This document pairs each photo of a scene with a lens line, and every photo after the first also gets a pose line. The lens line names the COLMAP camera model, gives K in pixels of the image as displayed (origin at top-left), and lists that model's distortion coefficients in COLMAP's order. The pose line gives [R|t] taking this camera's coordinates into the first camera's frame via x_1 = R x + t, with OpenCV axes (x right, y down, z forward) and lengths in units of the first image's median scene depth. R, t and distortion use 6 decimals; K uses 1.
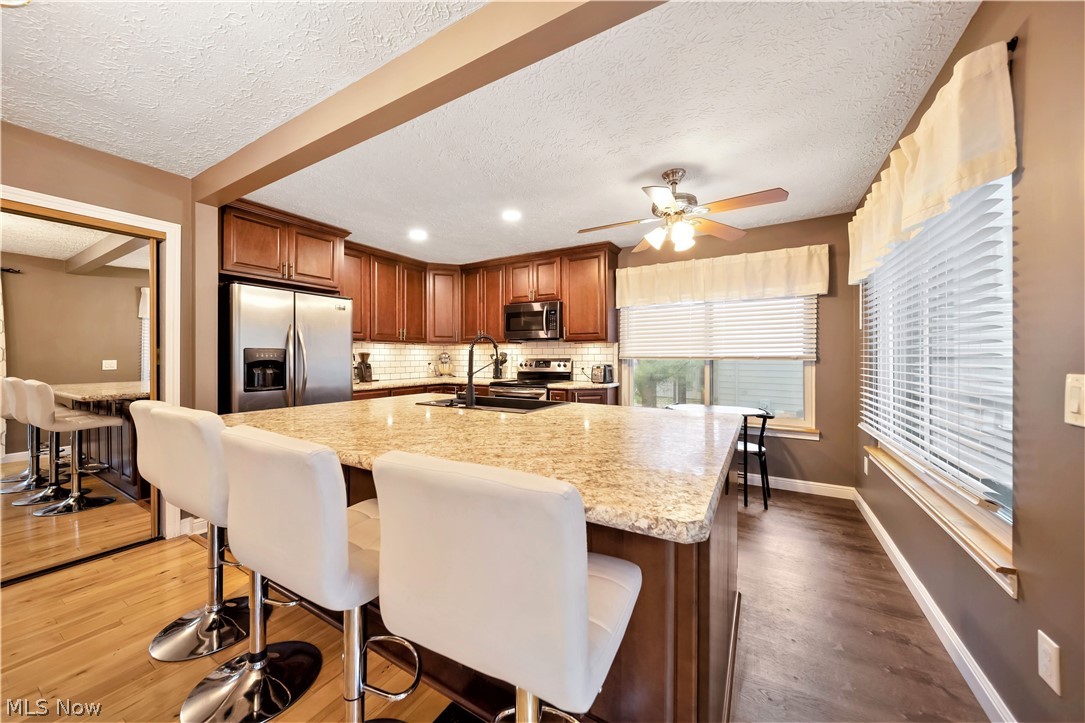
lens RADIAL K [[380.1, 0, 541.4], [0, 380.1, 357.5], [0, 0, 1]] dist [-0.000950, -0.000650]
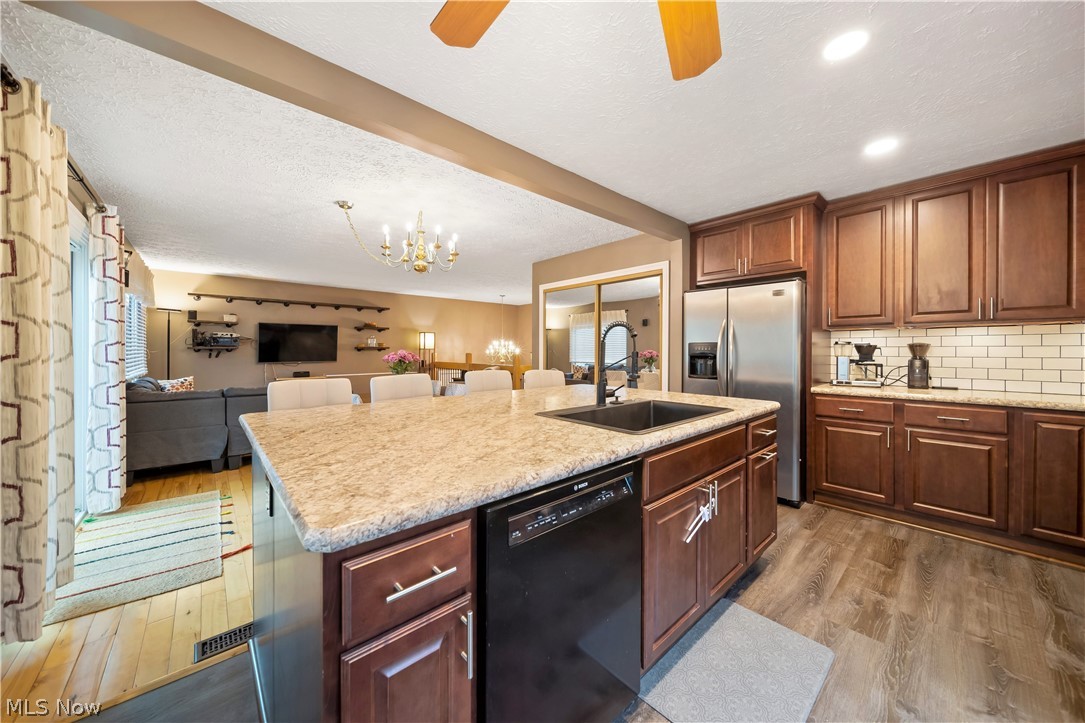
lens RADIAL K [[380.1, 0, 542.5], [0, 380.1, 352.3], [0, 0, 1]] dist [-0.000950, -0.000650]
pose [[-0.305228, 0.005047, -0.952266, 0.353015], [-0.002166, 0.999980, 0.005994, -0.000047], [0.952277, 0.003892, -0.305211, 0.575137]]
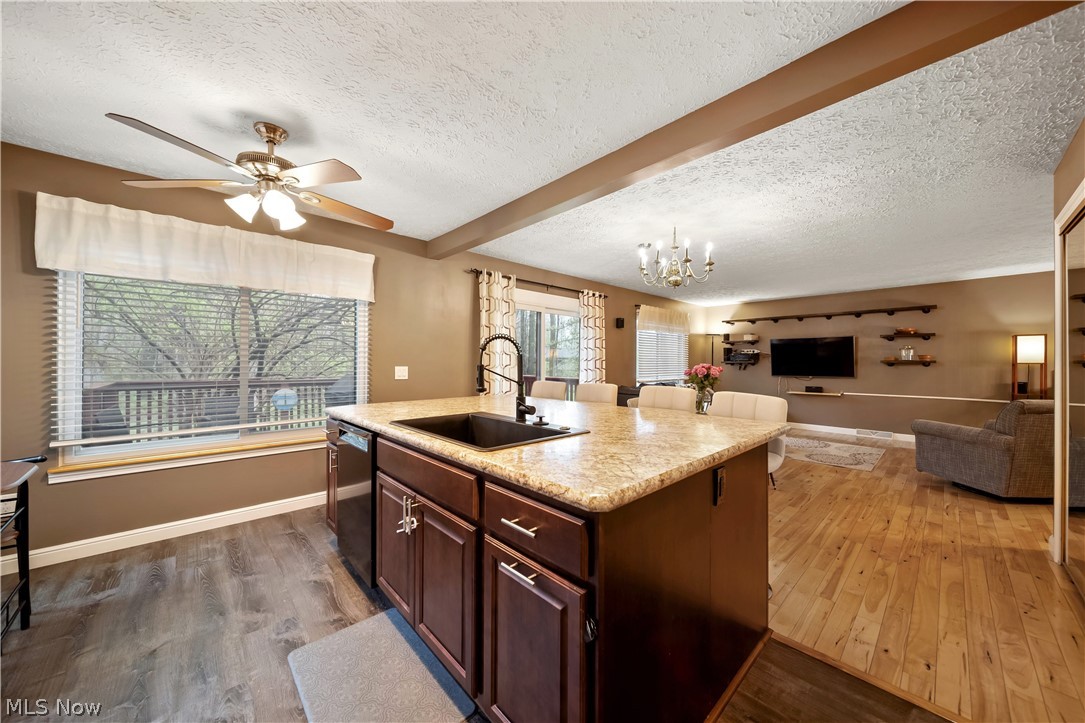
lens RADIAL K [[380.1, 0, 545.7], [0, 380.1, 363.1], [0, 0, 1]] dist [-0.000950, -0.000650]
pose [[-0.958761, -0.004924, 0.284170, -0.238491], [-0.004604, 0.999988, 0.001795, -0.000256], [-0.284176, 0.000413, -0.958772, 0.901202]]
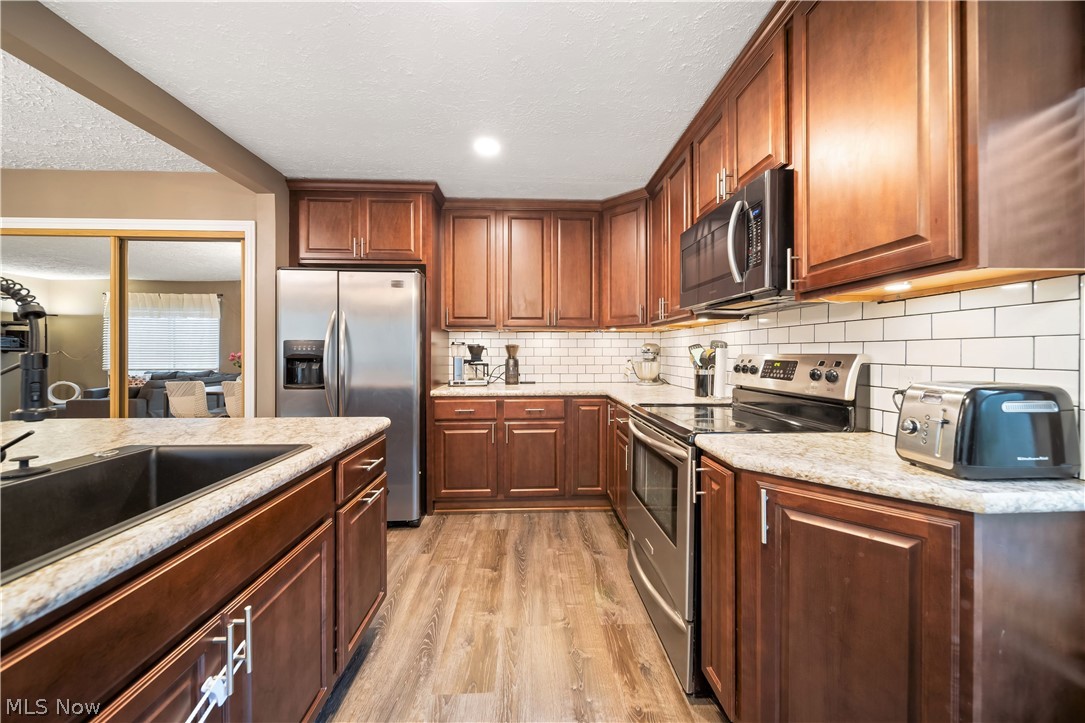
lens RADIAL K [[380.1, 0, 548.3], [0, 380.1, 352.2], [0, 0, 1]] dist [-0.000950, -0.000650]
pose [[0.549657, 0.003686, -0.835382, 0.197802], [-0.002644, 0.999993, 0.002673, -0.000229], [0.835386, 0.000739, 0.549663, 0.640647]]
